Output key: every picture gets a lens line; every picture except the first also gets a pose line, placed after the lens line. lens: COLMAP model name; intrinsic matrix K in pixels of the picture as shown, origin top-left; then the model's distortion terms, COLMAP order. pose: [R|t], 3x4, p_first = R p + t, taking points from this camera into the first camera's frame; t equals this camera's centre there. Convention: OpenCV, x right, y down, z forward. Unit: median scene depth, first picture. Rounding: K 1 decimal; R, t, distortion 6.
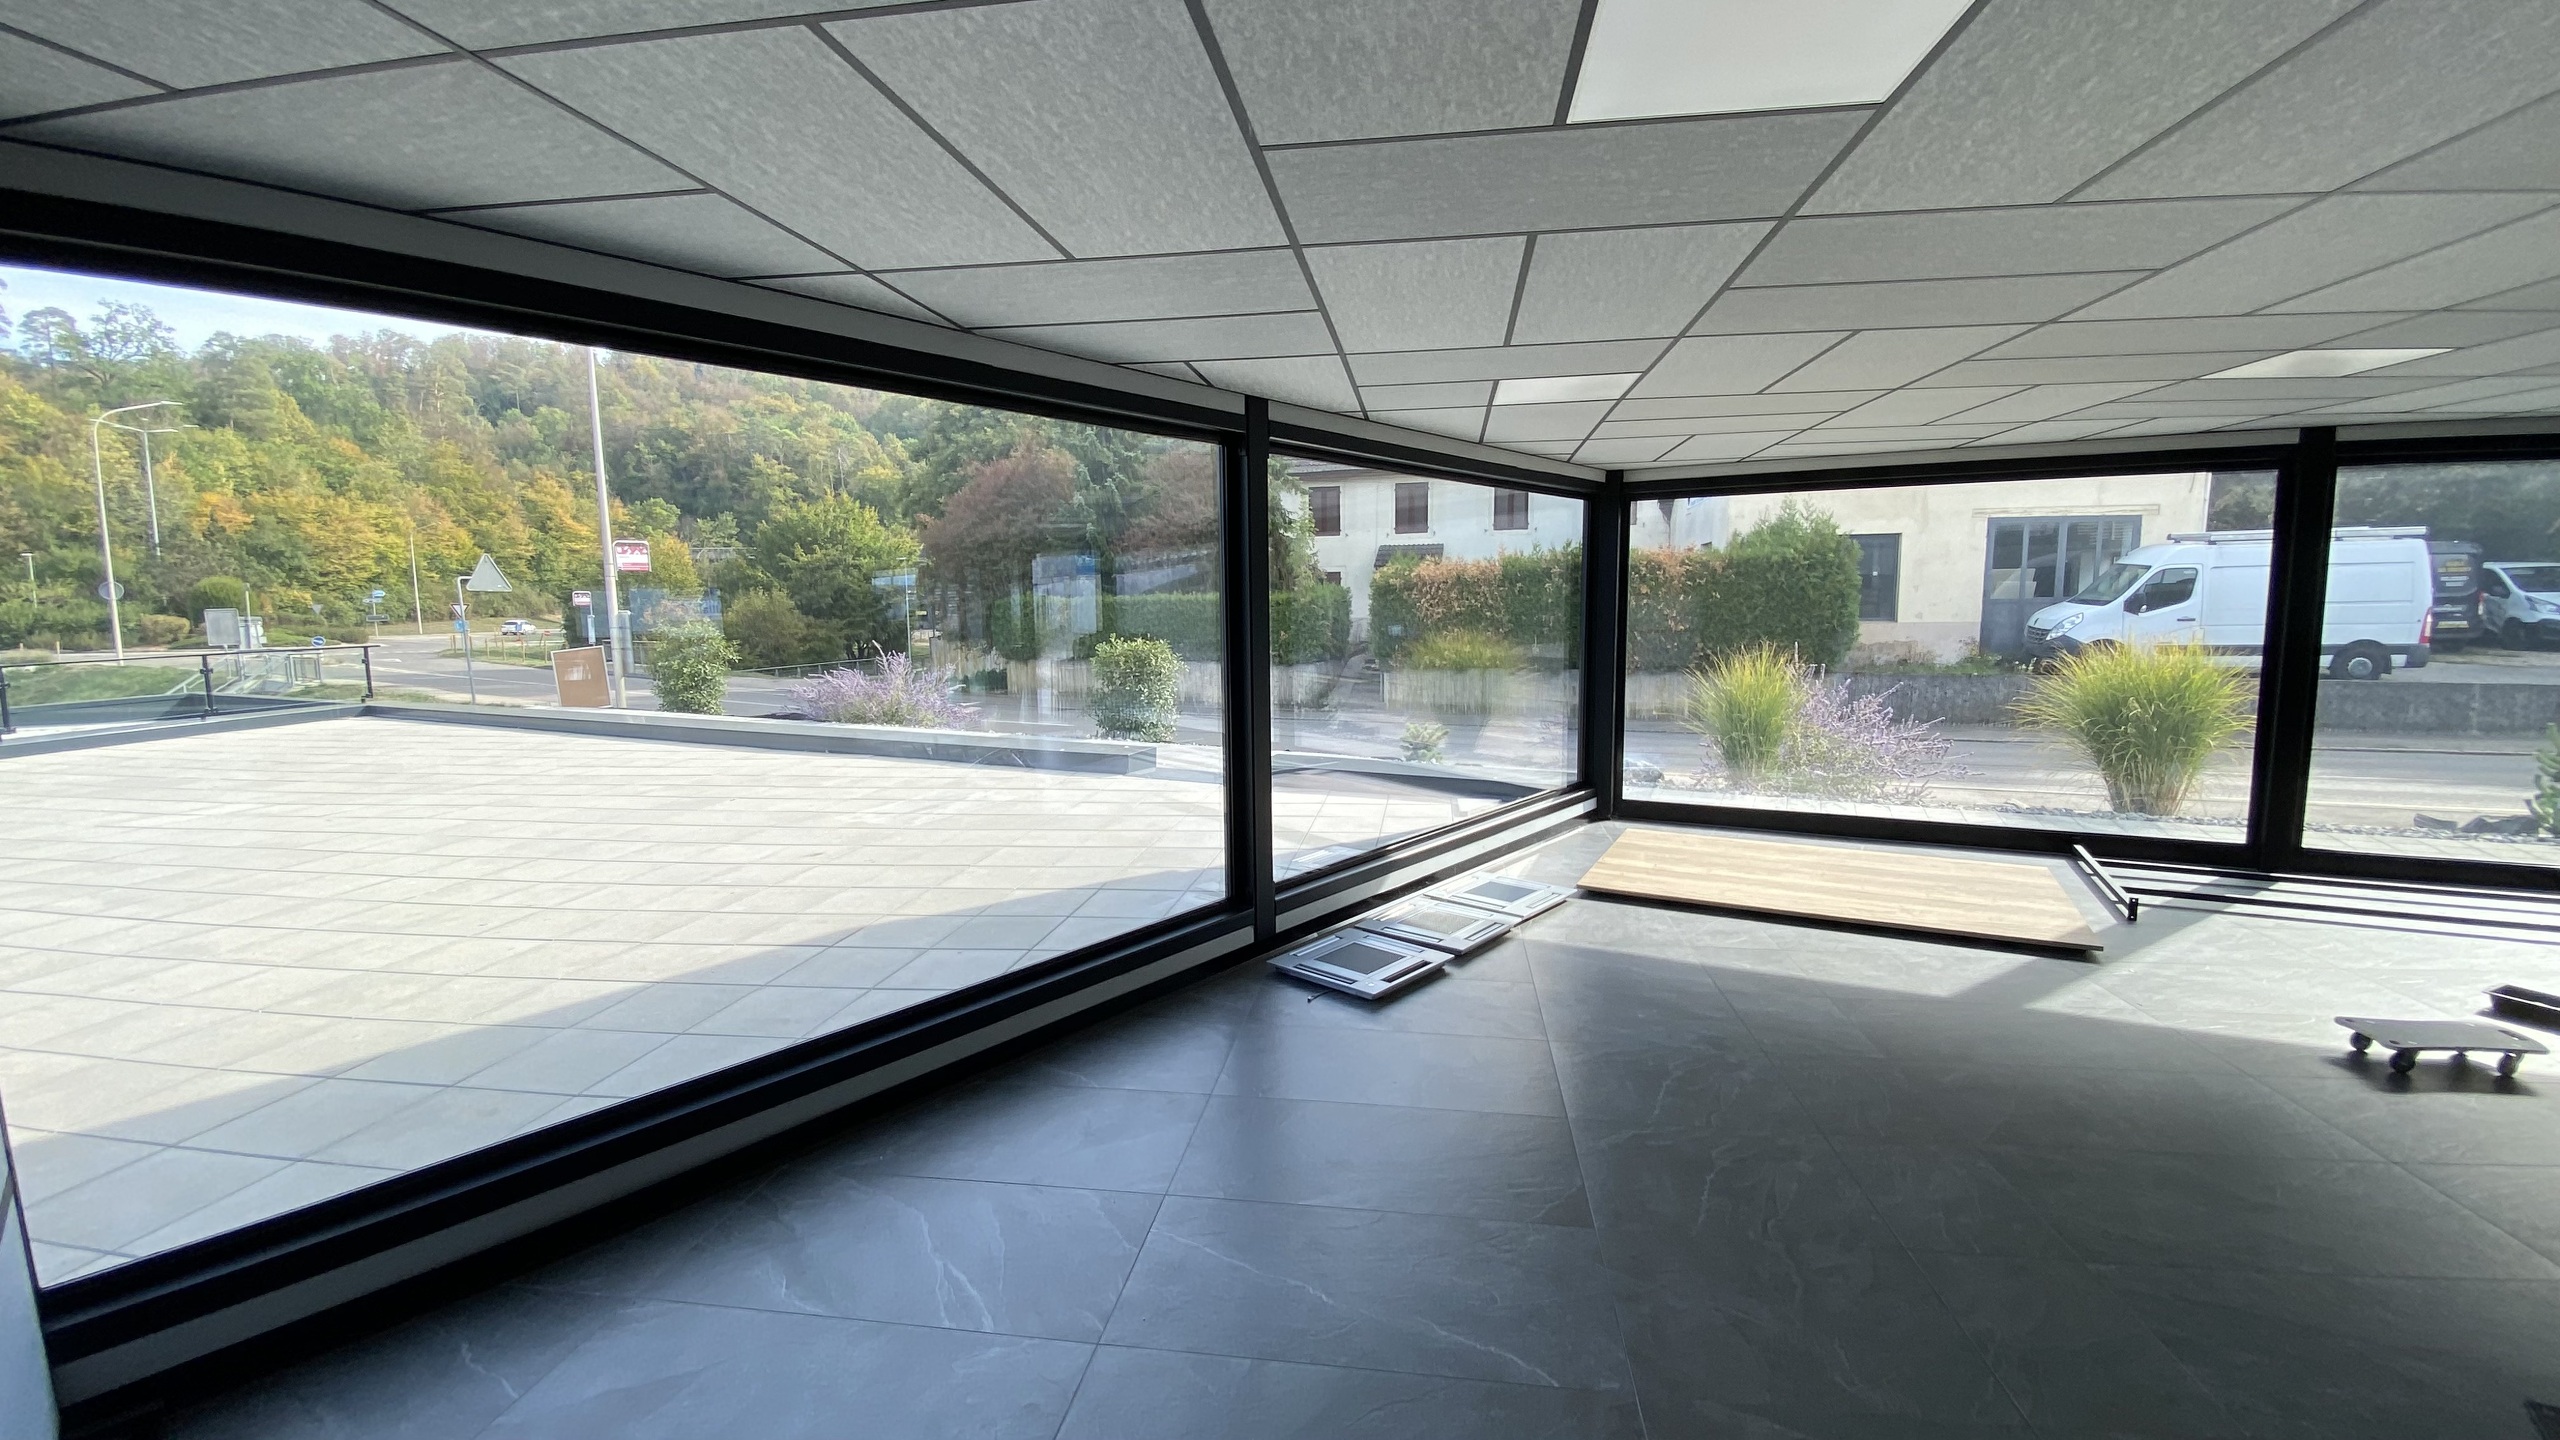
lens RADIAL K [[1039.4, 0, 1286.5], [0, 1039.4, 719.6], [0, 0, 1]] dist [0.018800, -0.020592]
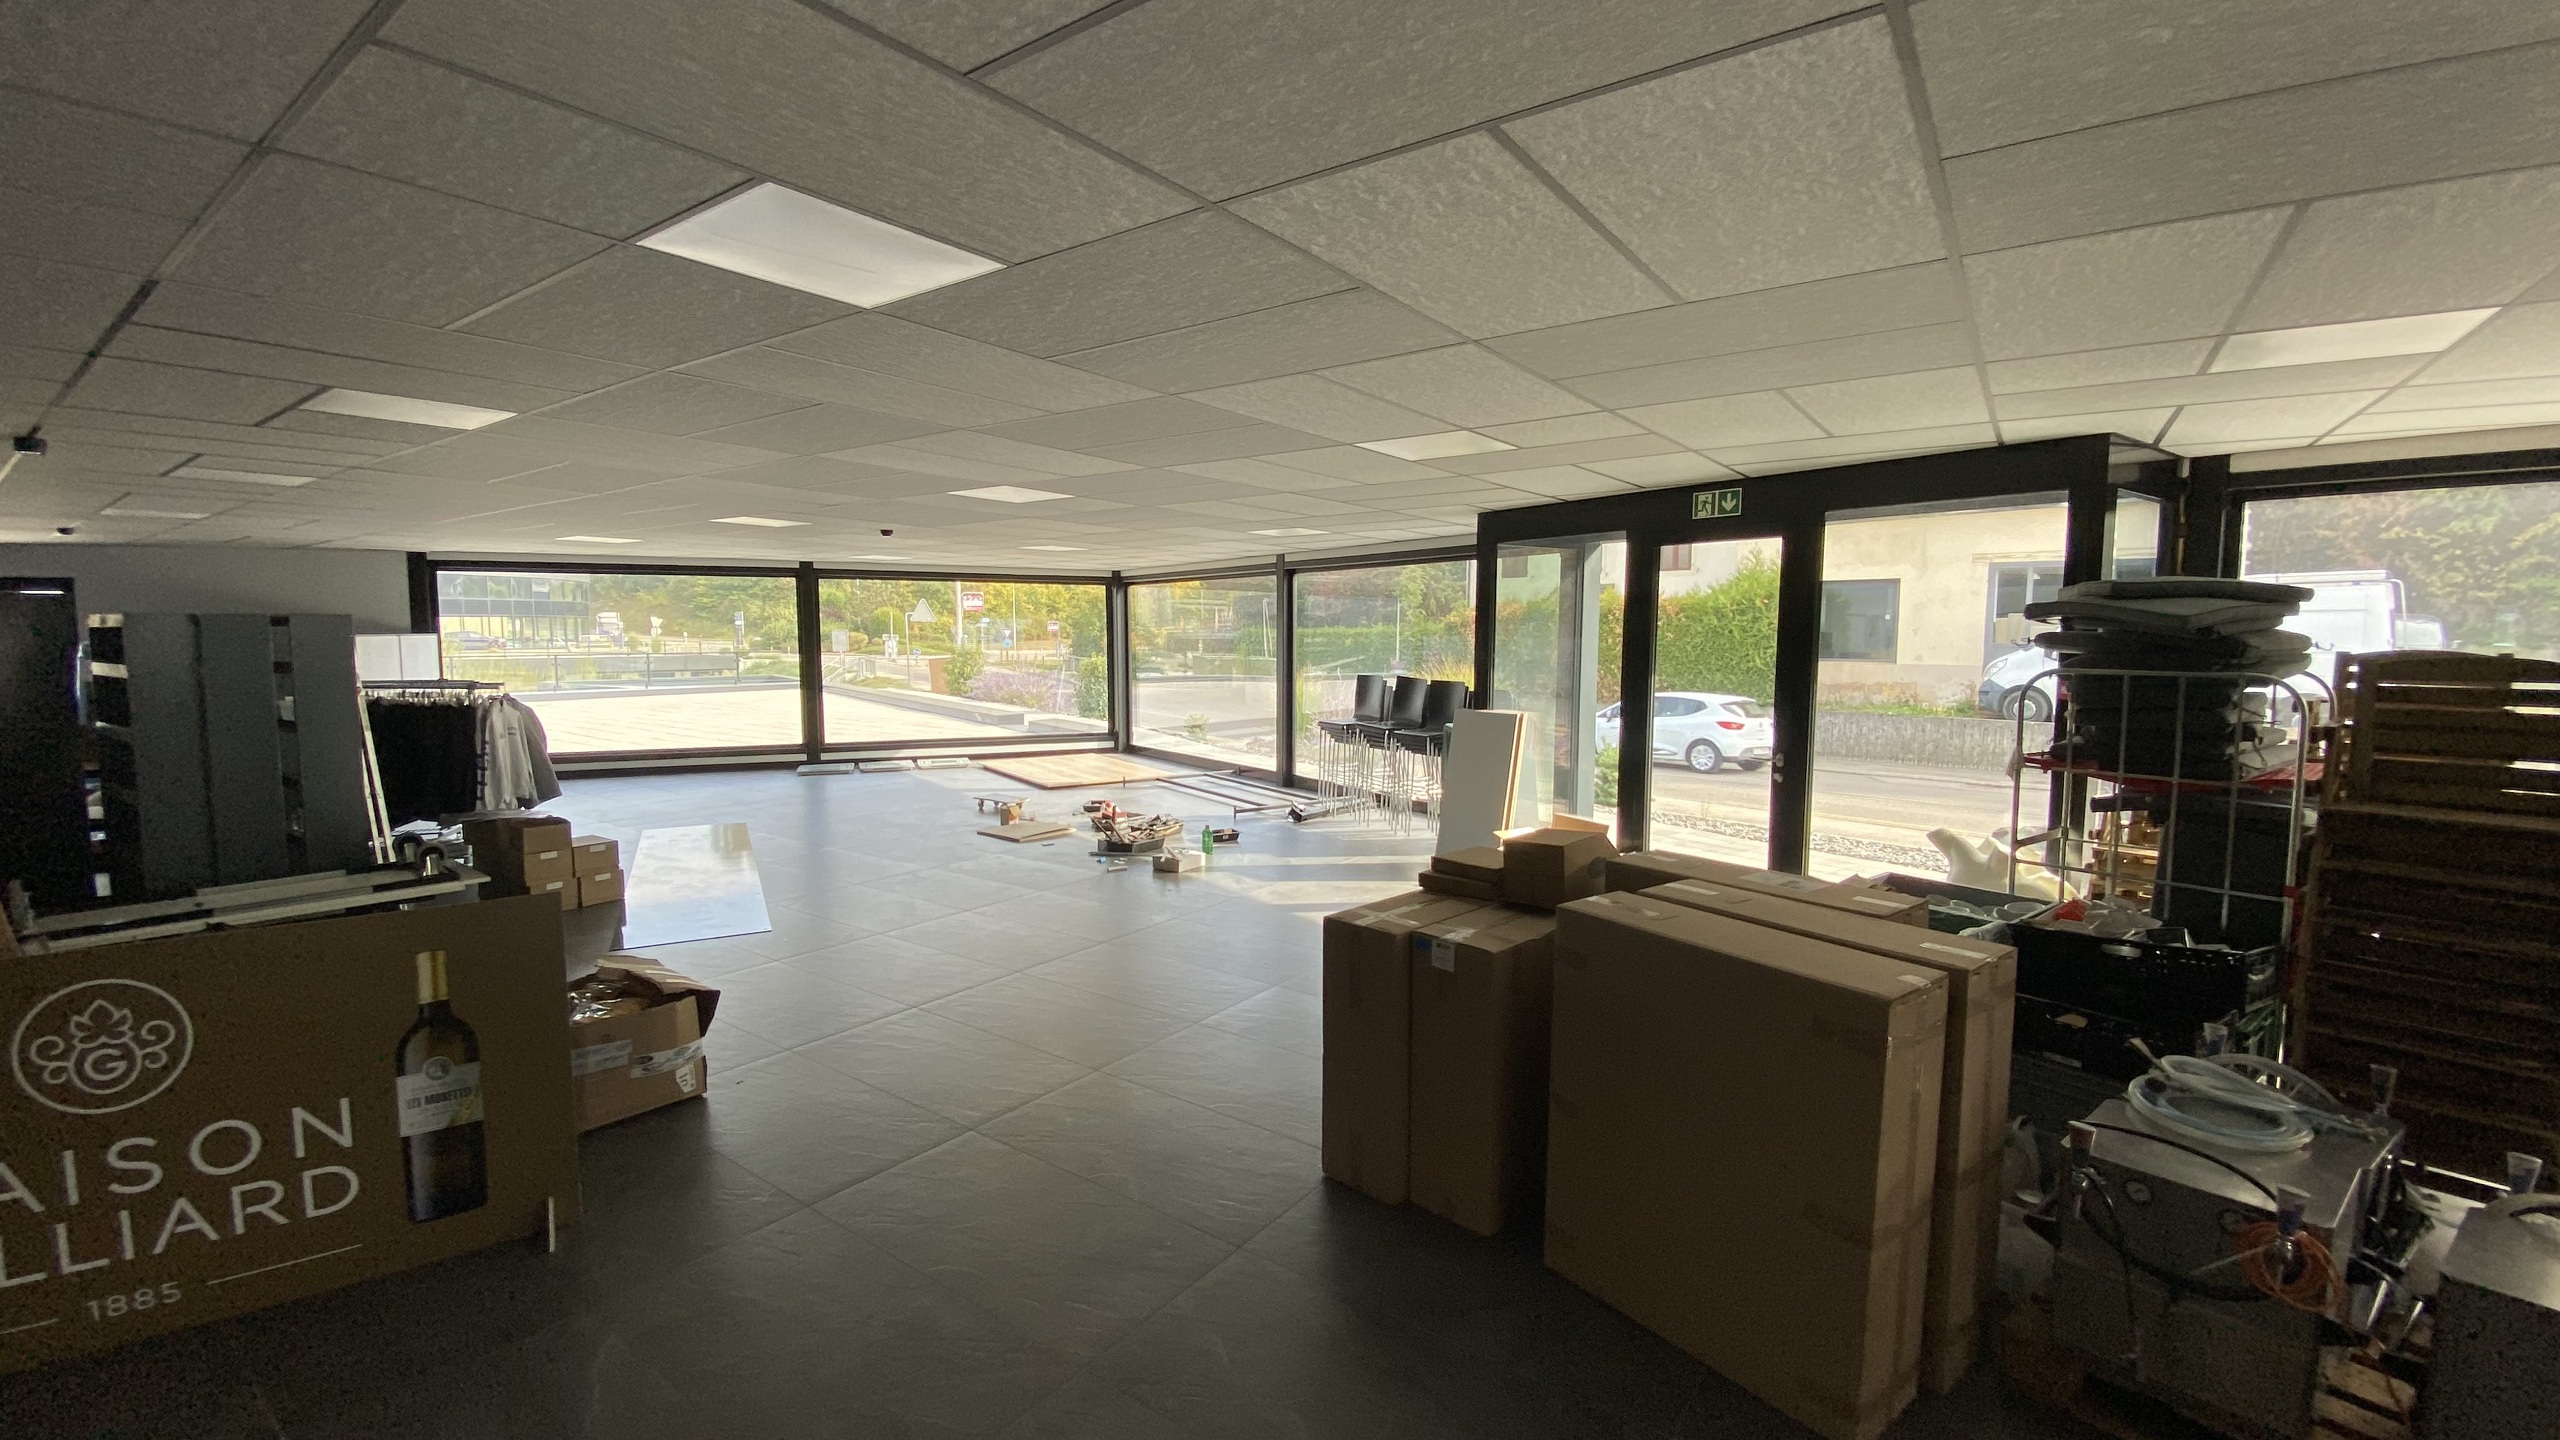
lens RADIAL K [[1039.4, 0, 1286.5], [0, 1039.4, 719.6], [0, 0, 1]] dist [0.018800, -0.020592]
pose [[0.886225, 0.051929, -0.460334, 0.638876], [-0.064586, 0.997843, -0.011775, 0.015724], [0.458730, 0.040167, 0.887668, -0.234548]]
